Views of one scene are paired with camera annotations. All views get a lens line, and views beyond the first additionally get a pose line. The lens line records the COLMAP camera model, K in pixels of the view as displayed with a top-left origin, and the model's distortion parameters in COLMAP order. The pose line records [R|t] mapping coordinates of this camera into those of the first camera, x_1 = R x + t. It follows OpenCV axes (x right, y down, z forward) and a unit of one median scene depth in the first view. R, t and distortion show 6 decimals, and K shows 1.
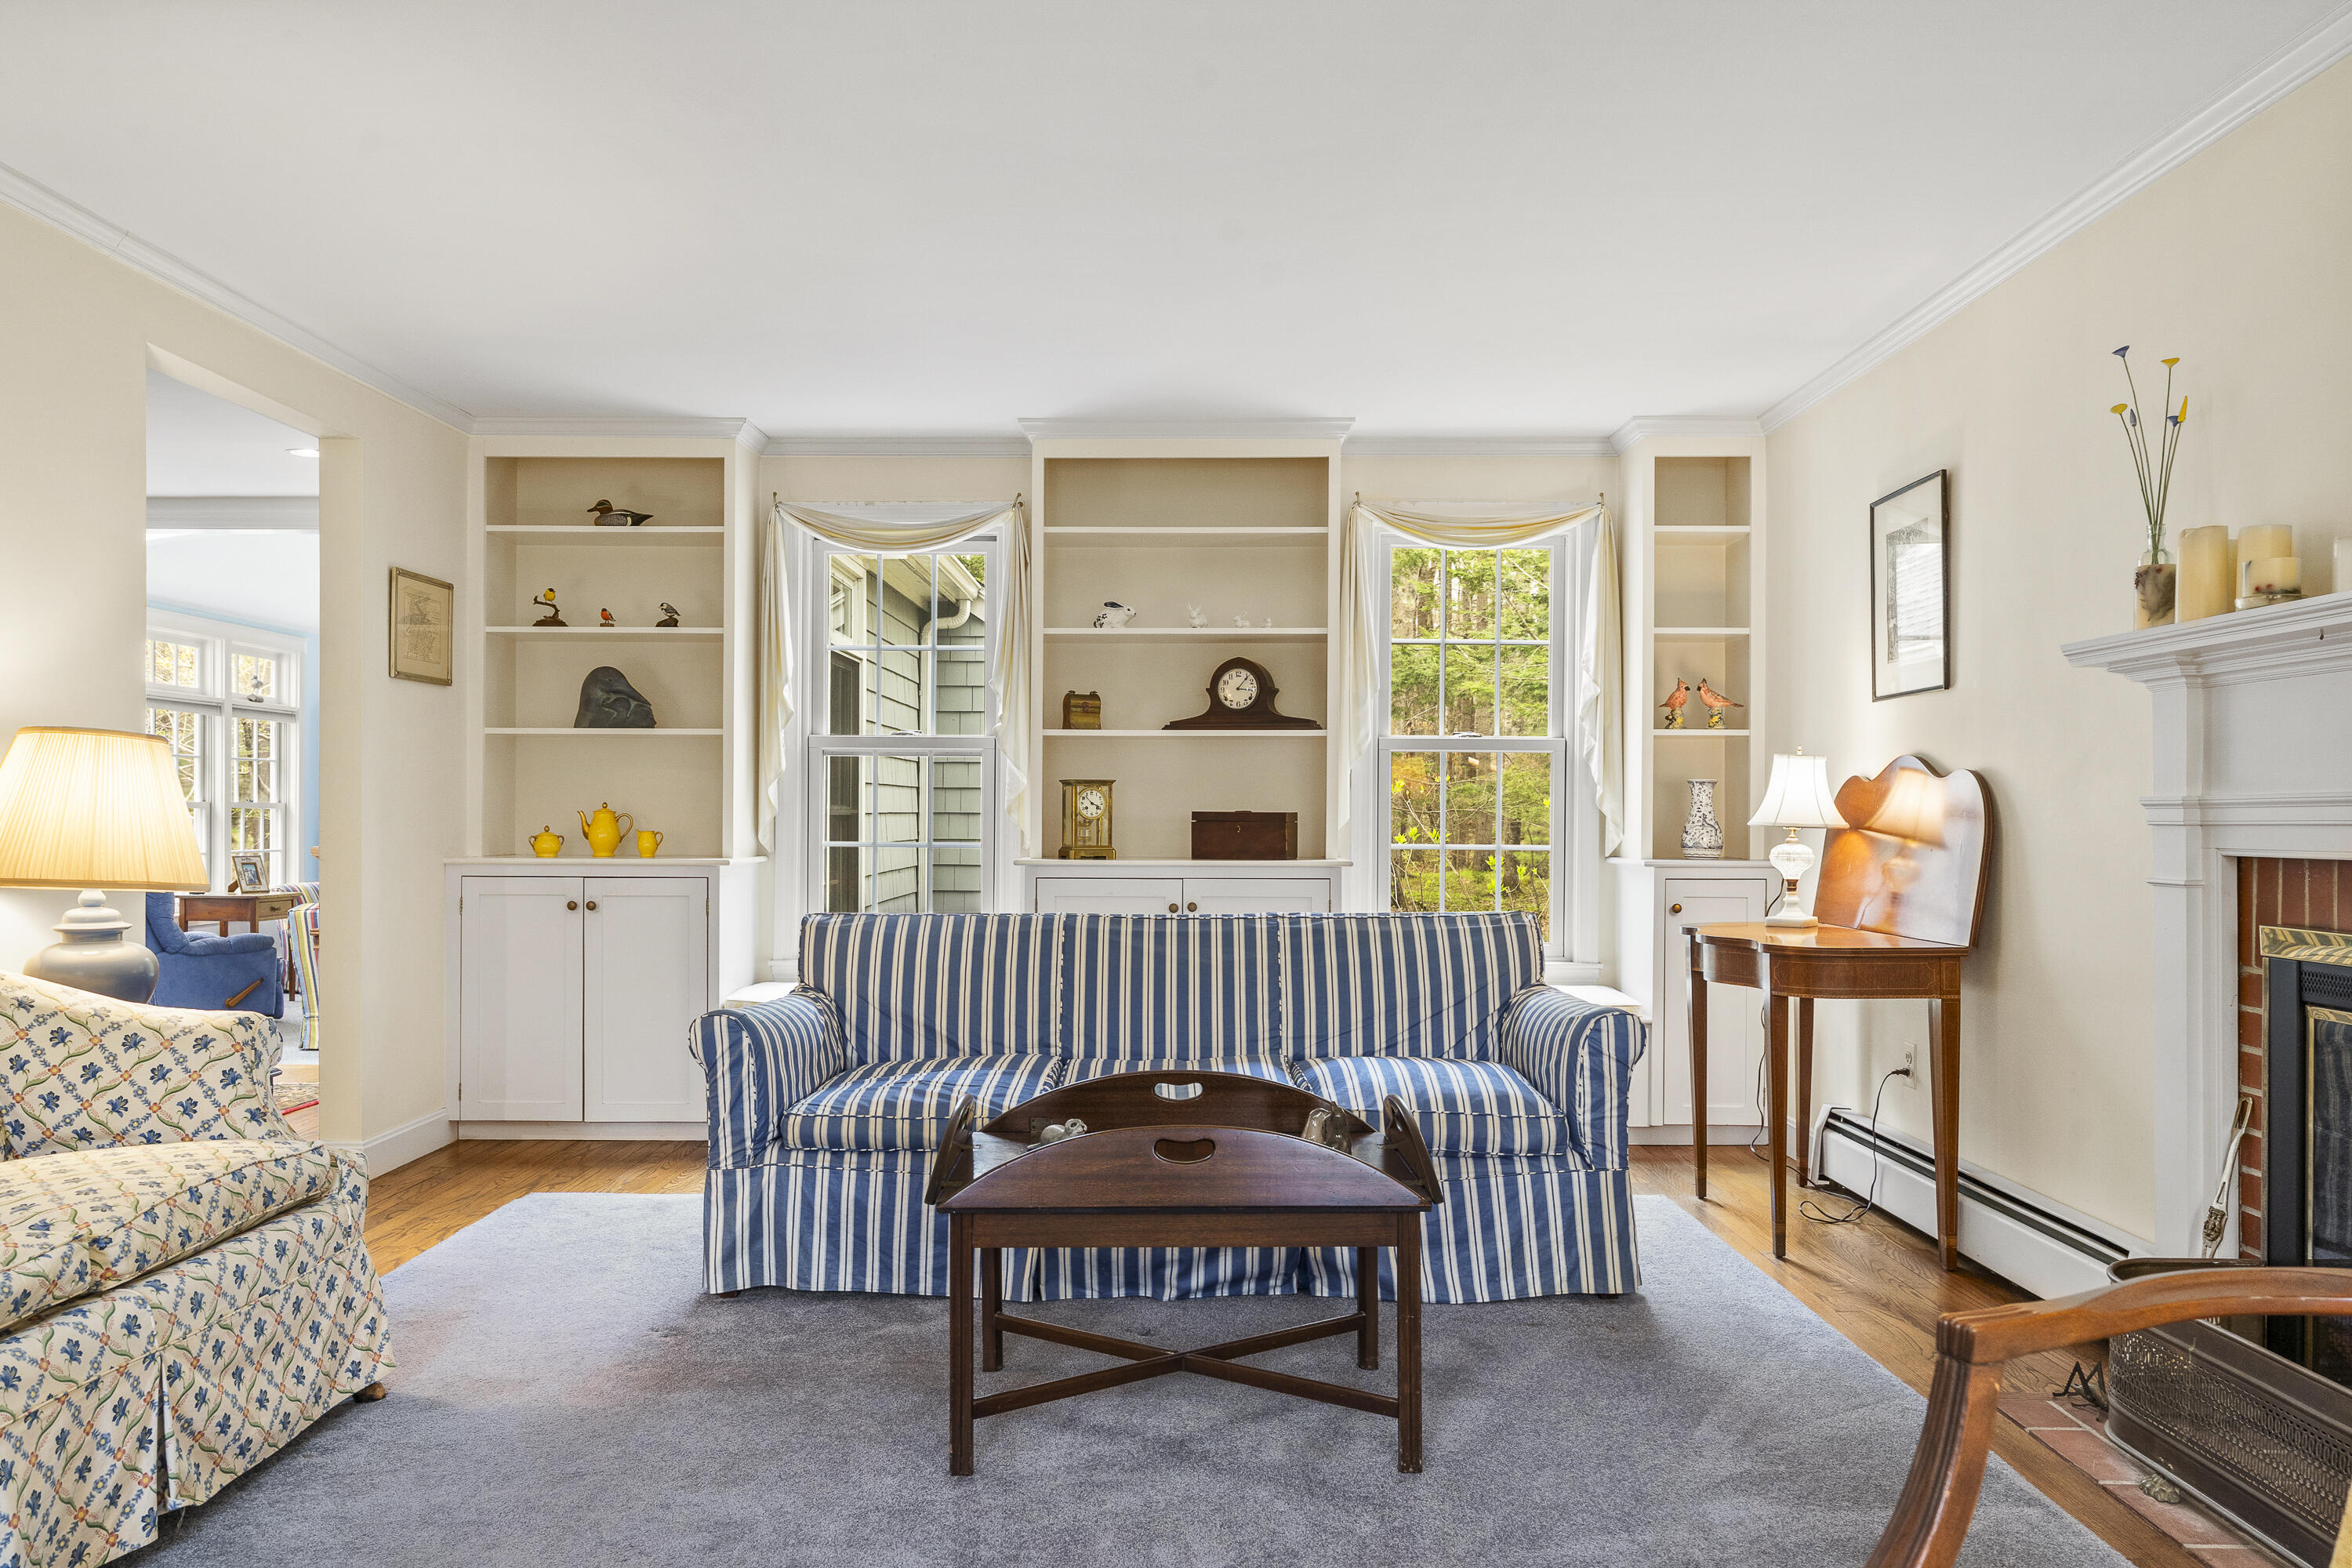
lens RADIAL K [[1634.3, 0, 1172.8], [0, 1634.3, 829.9], [0, 0, 1]] dist [0.002599, 0.002574]
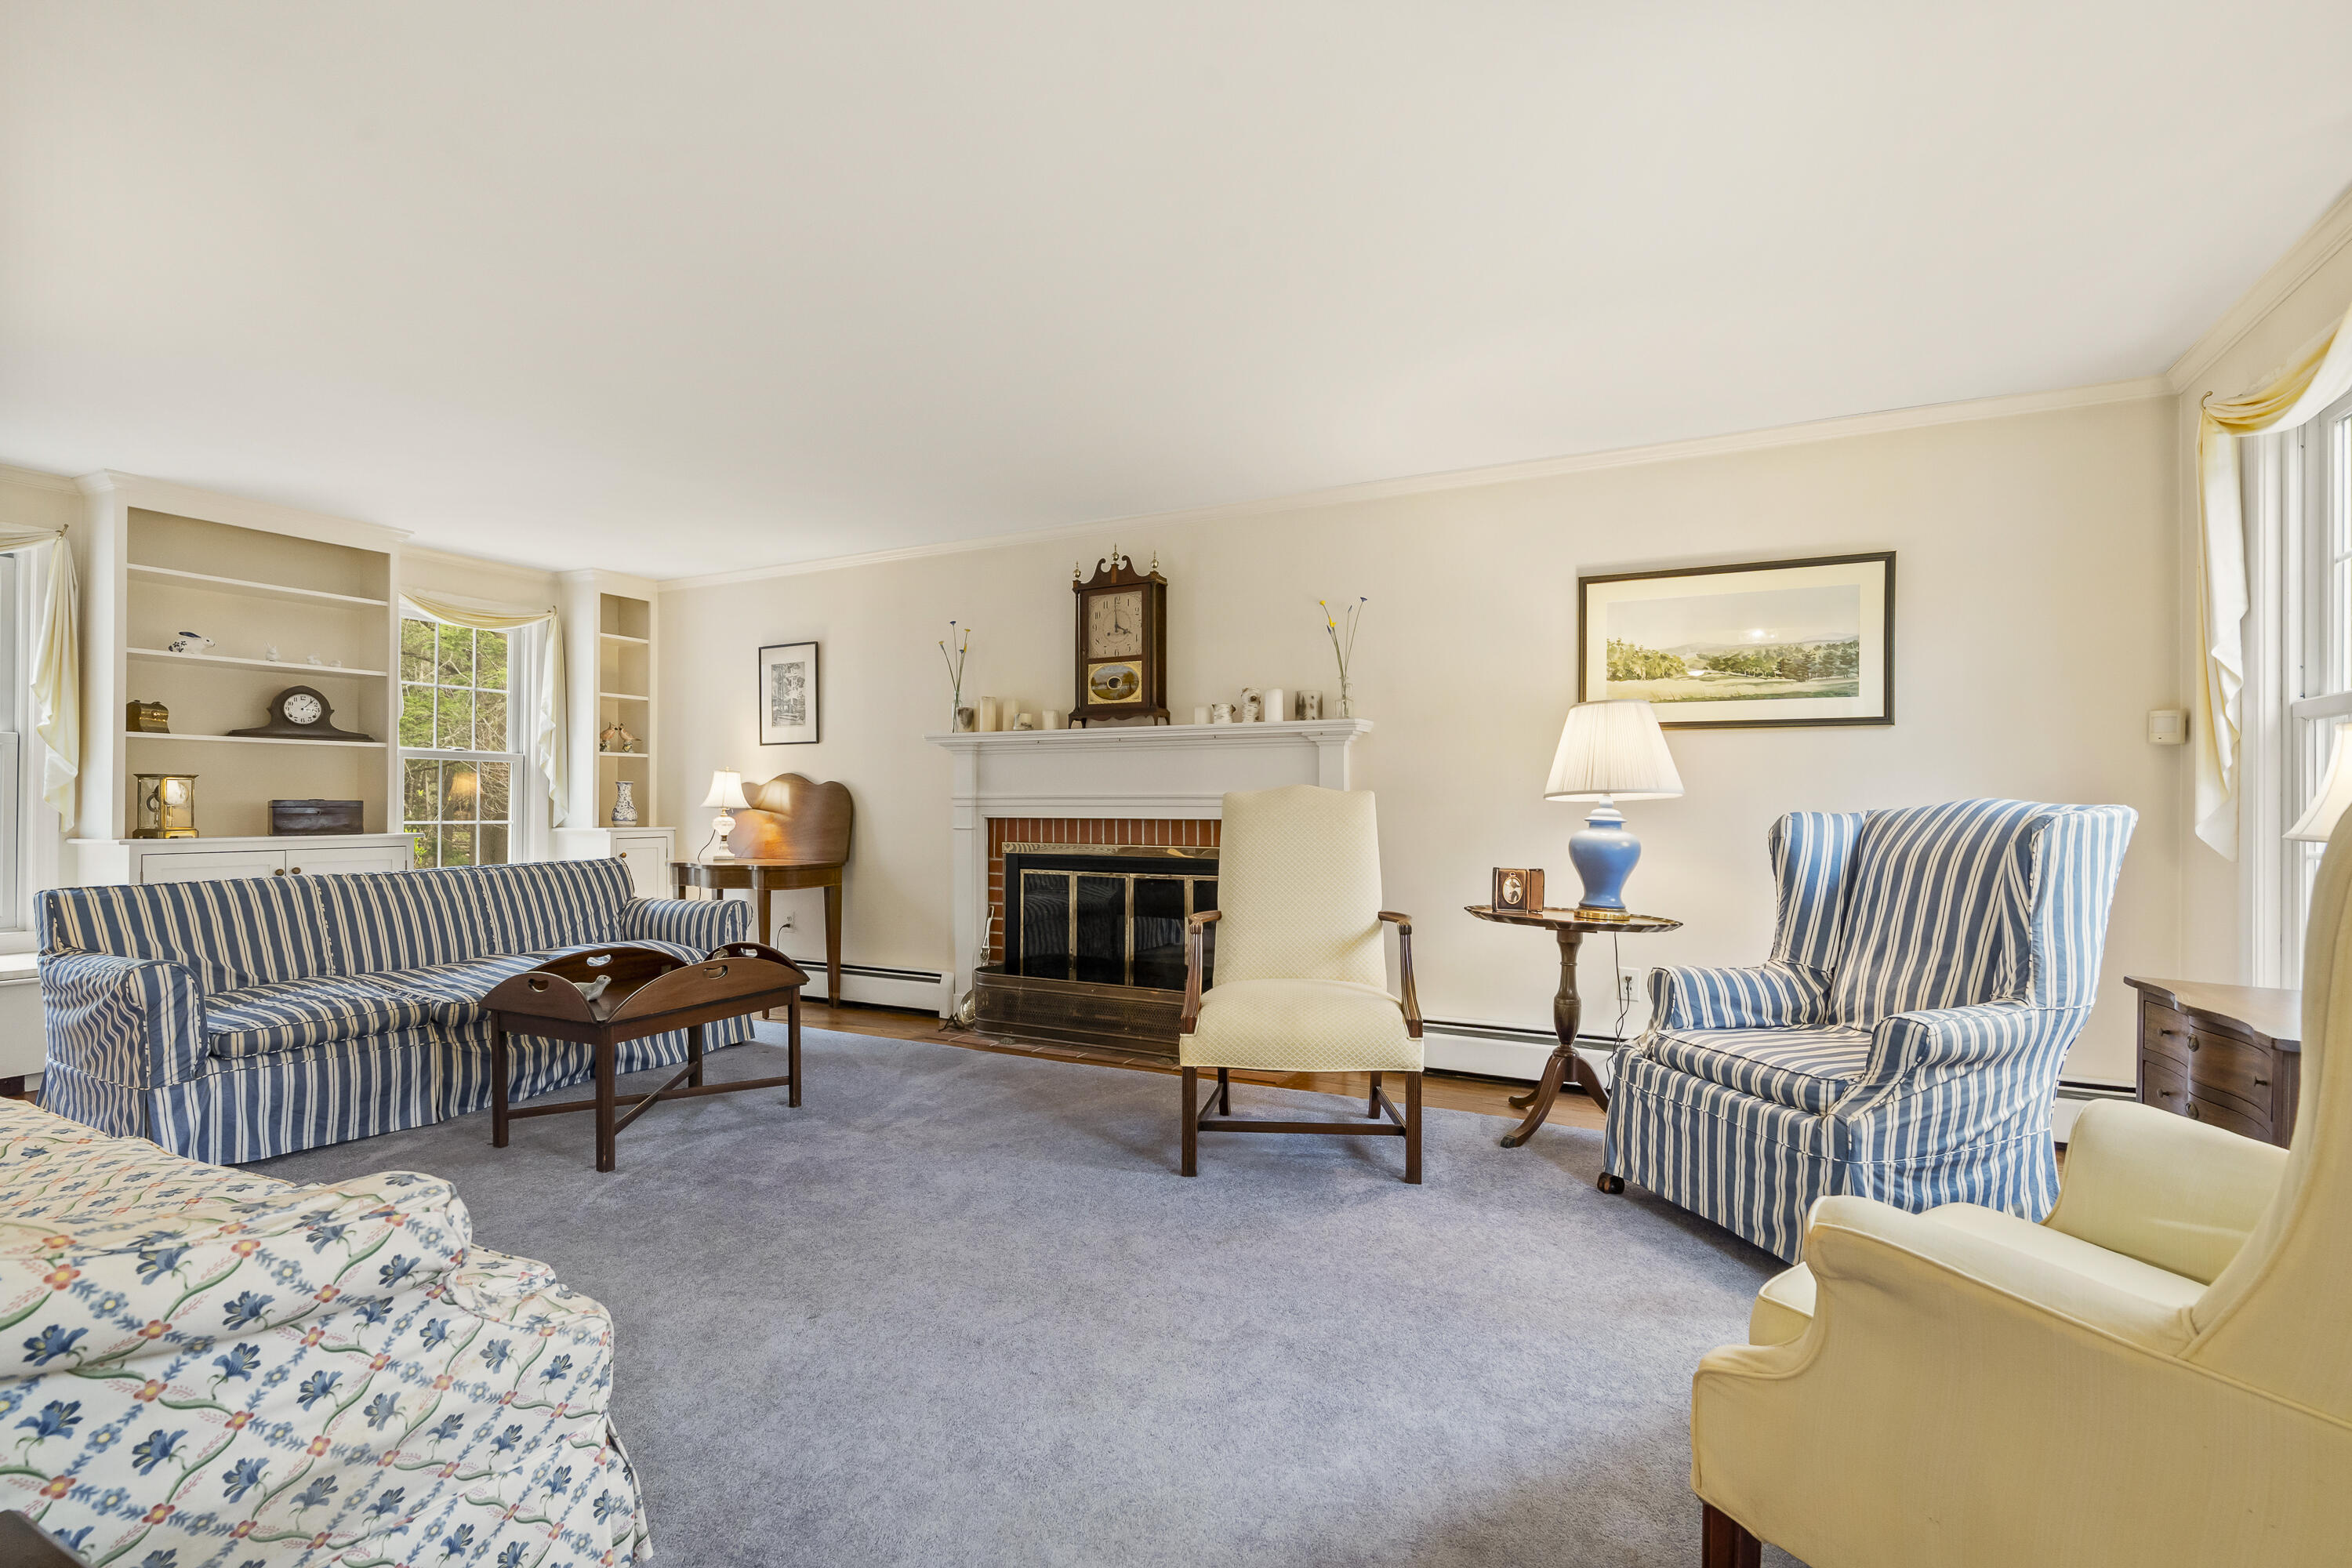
lens RADIAL K [[1074.2, 0, 1182.7], [0, 1074.2, 798.6], [0, 0, 1]] dist [-0.002716, 0.001000]
pose [[0.447918, -0.000092, 0.894075, -0.594521], [0.007084, 0.999969, -0.003447, -0.005469], [-0.894046, 0.007878, 0.447905, -0.066215]]
